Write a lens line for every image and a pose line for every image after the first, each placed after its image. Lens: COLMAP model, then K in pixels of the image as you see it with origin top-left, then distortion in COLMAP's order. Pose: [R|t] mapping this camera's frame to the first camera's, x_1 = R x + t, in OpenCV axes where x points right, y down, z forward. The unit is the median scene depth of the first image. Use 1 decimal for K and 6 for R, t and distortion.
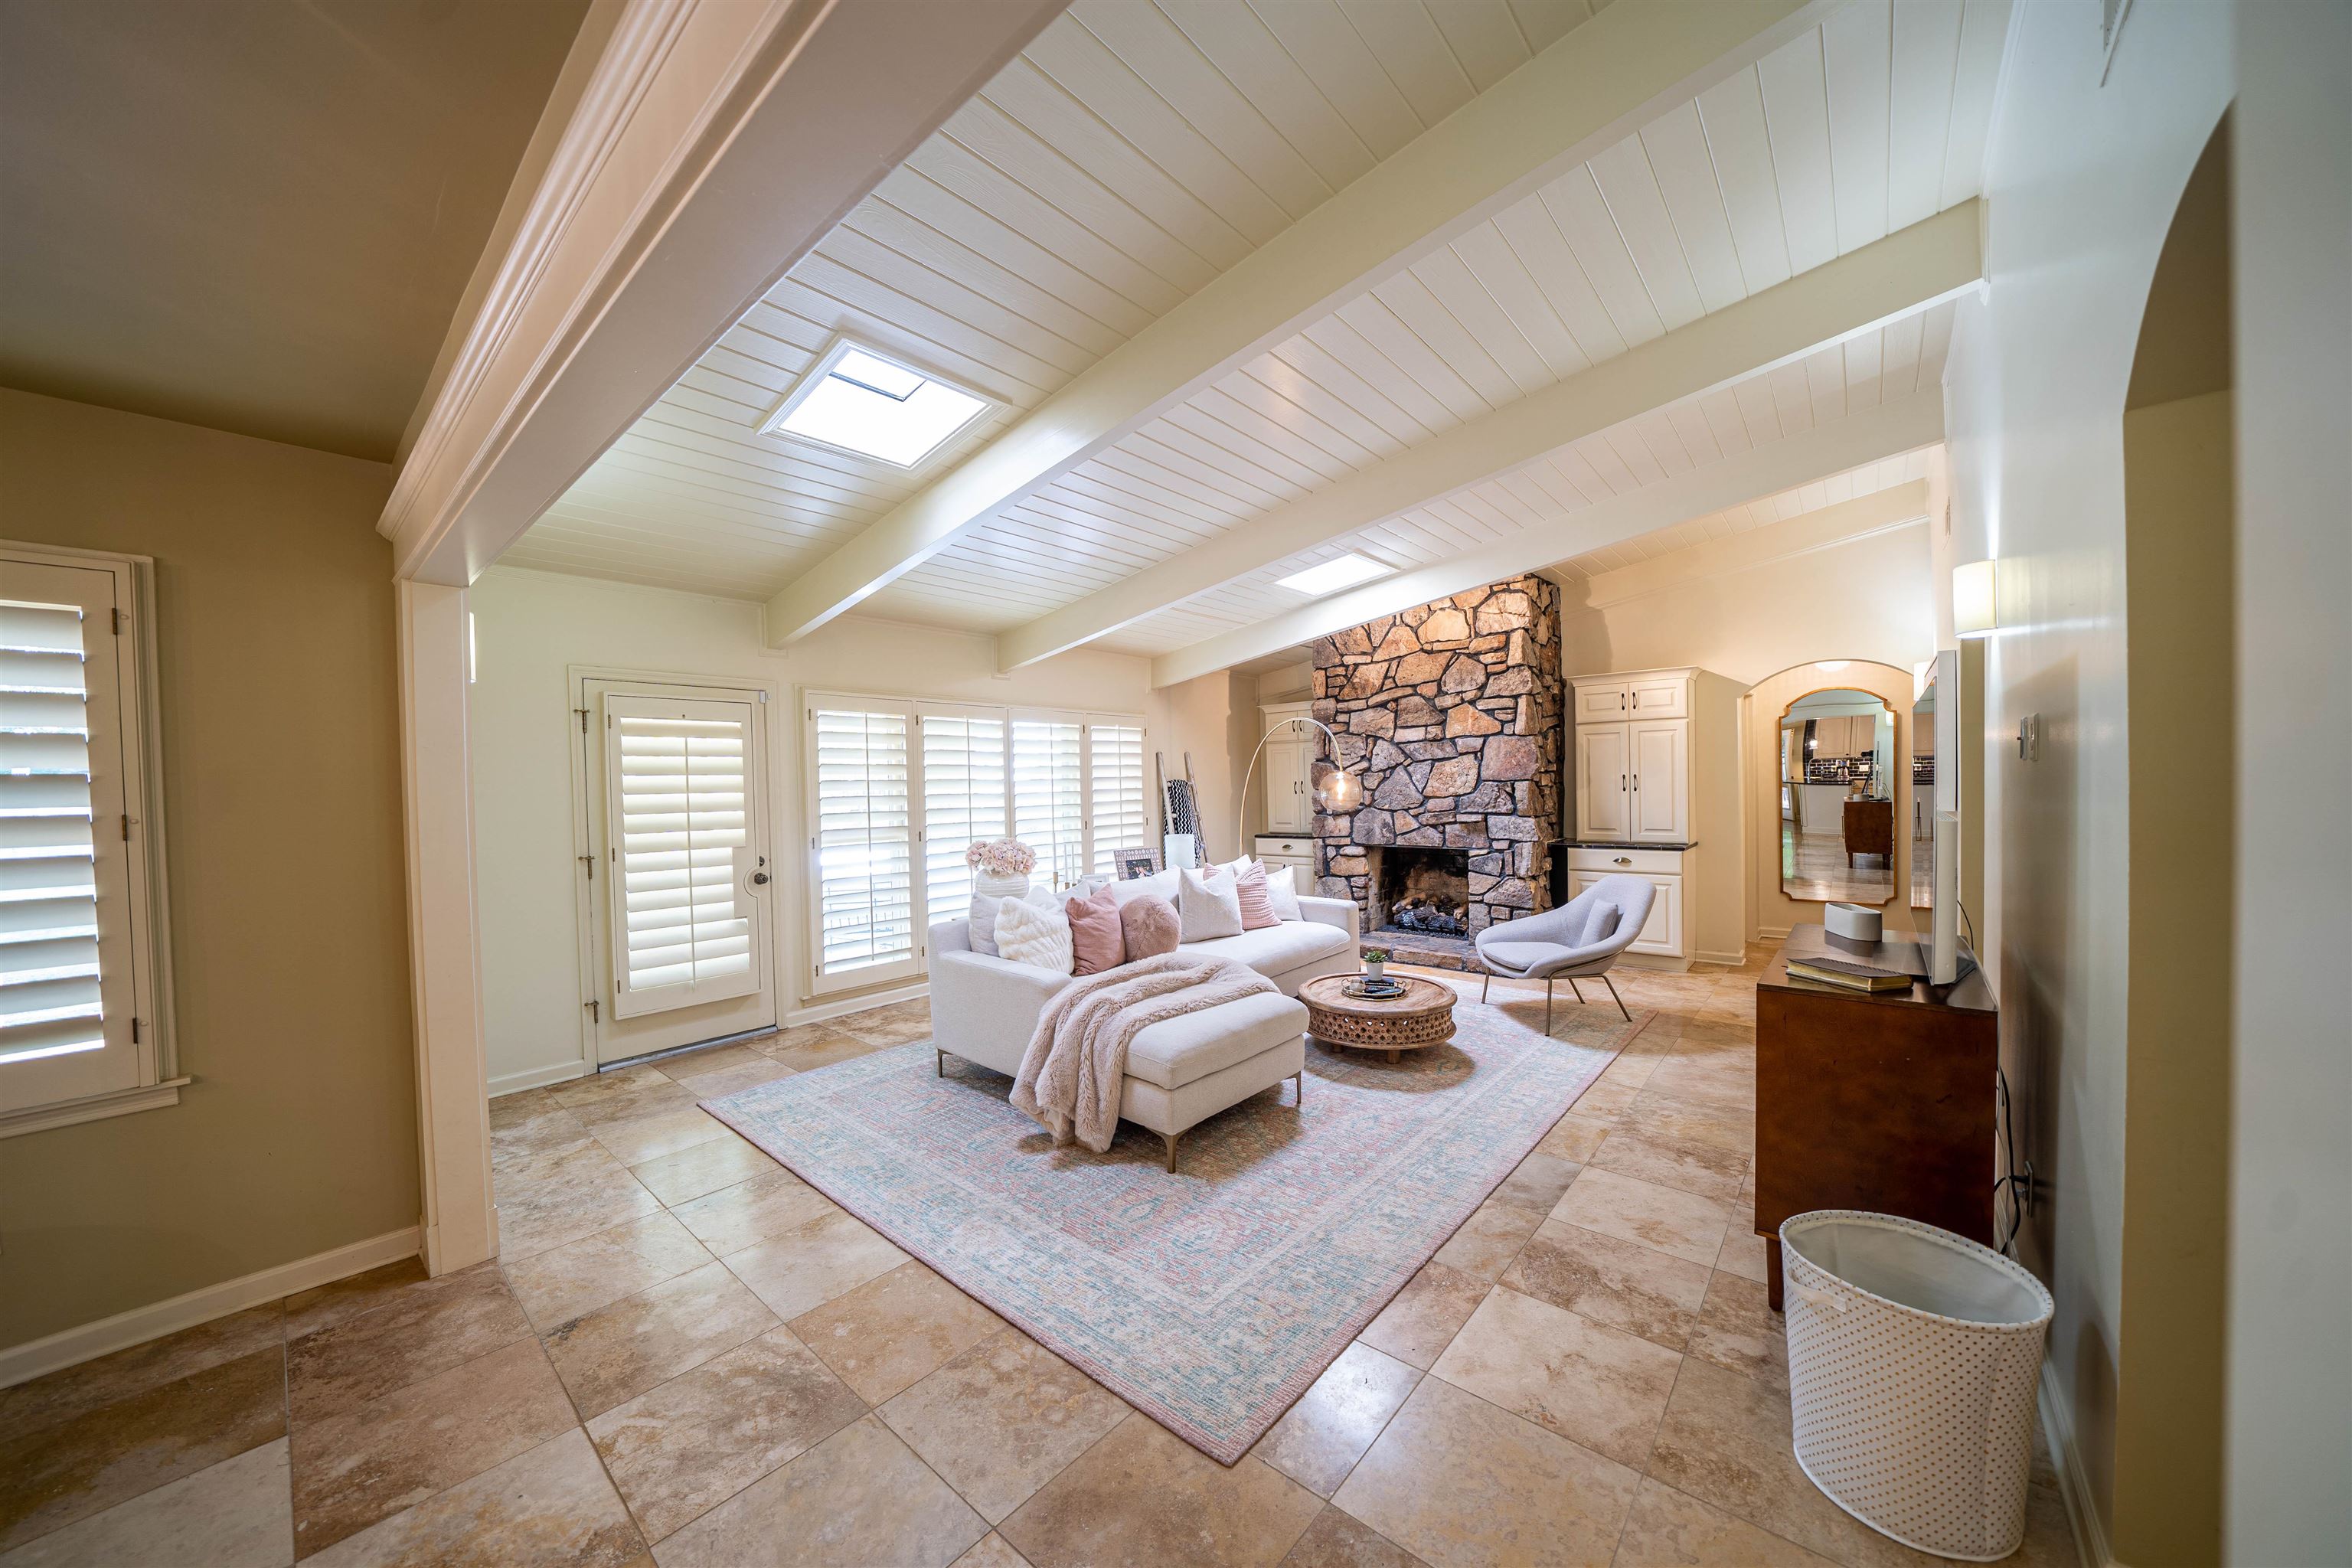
lens RADIAL K [[801.7, 0, 1189.4], [0, 801.7, 794.6], [0, 0, 1]] dist [0.000253, -0.000026]
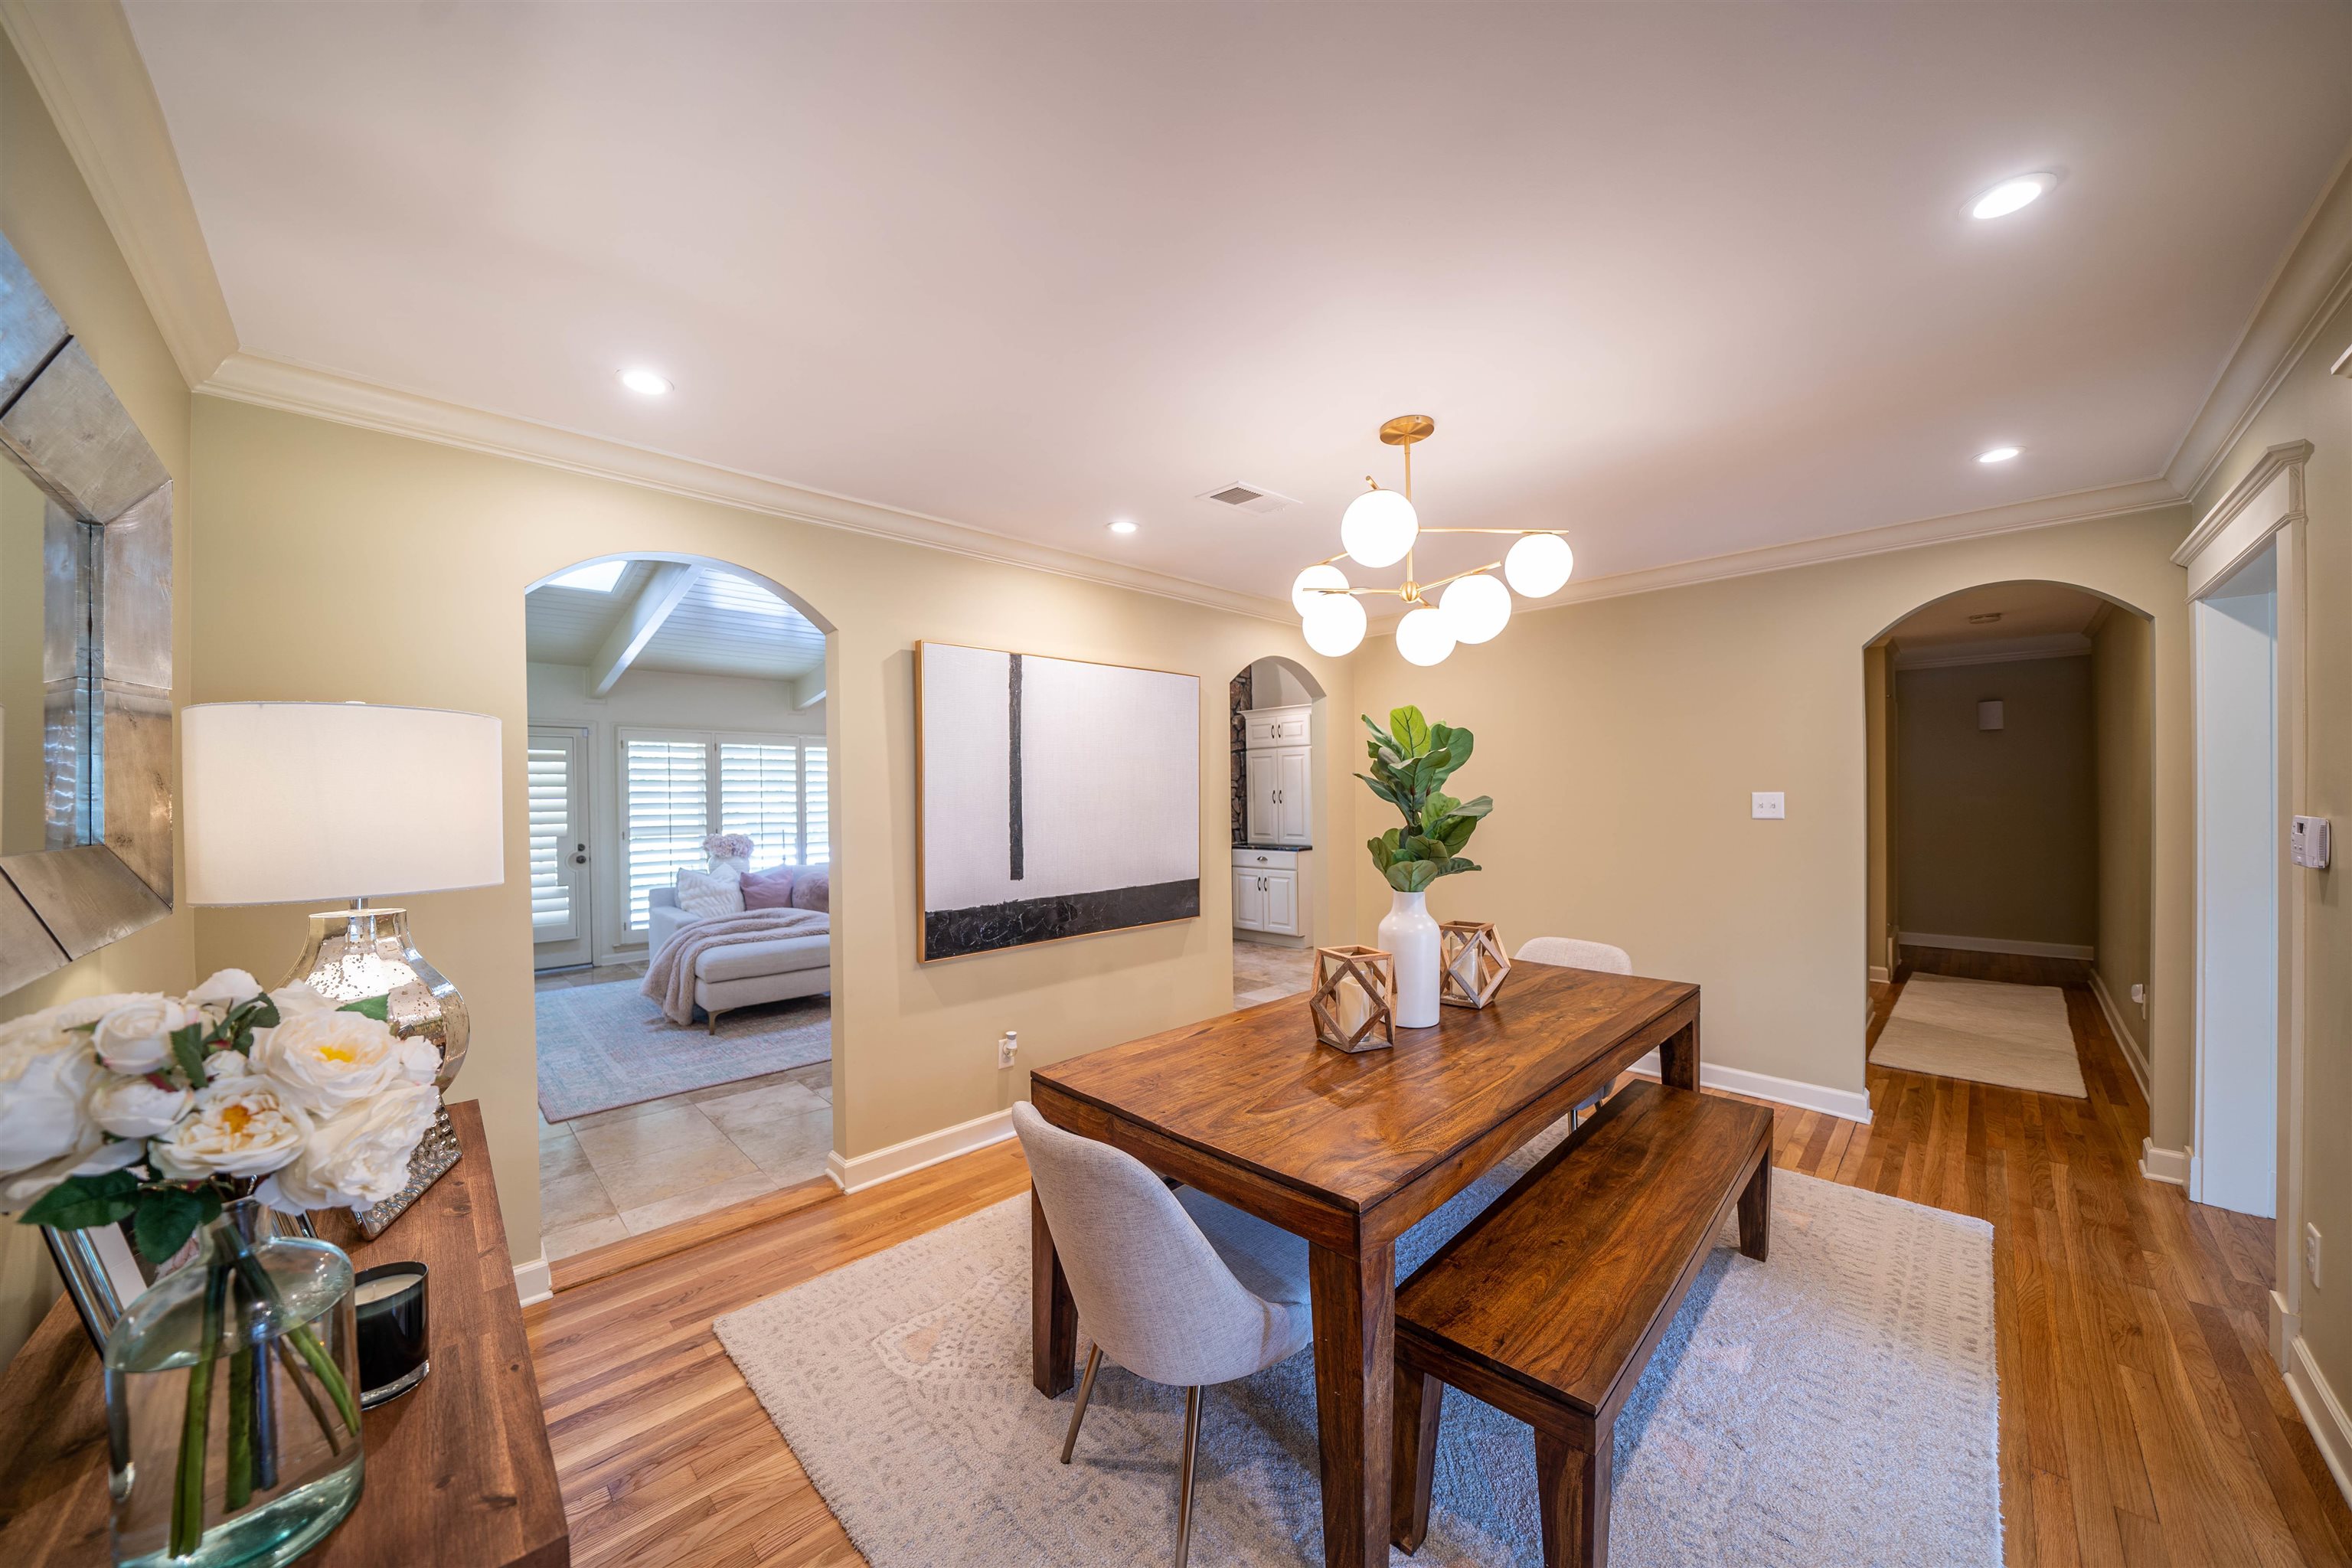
lens RADIAL K [[801.7, 0, 1163.8], [0, 801.7, 799.3], [0, 0, 1]] dist [0.000253, -0.000026]
pose [[0.994617, 0.005873, -0.103451, 0.630564], [-0.007113, 0.999907, -0.011621, 0.006484], [0.103374, 0.012294, 0.994567, -0.308435]]
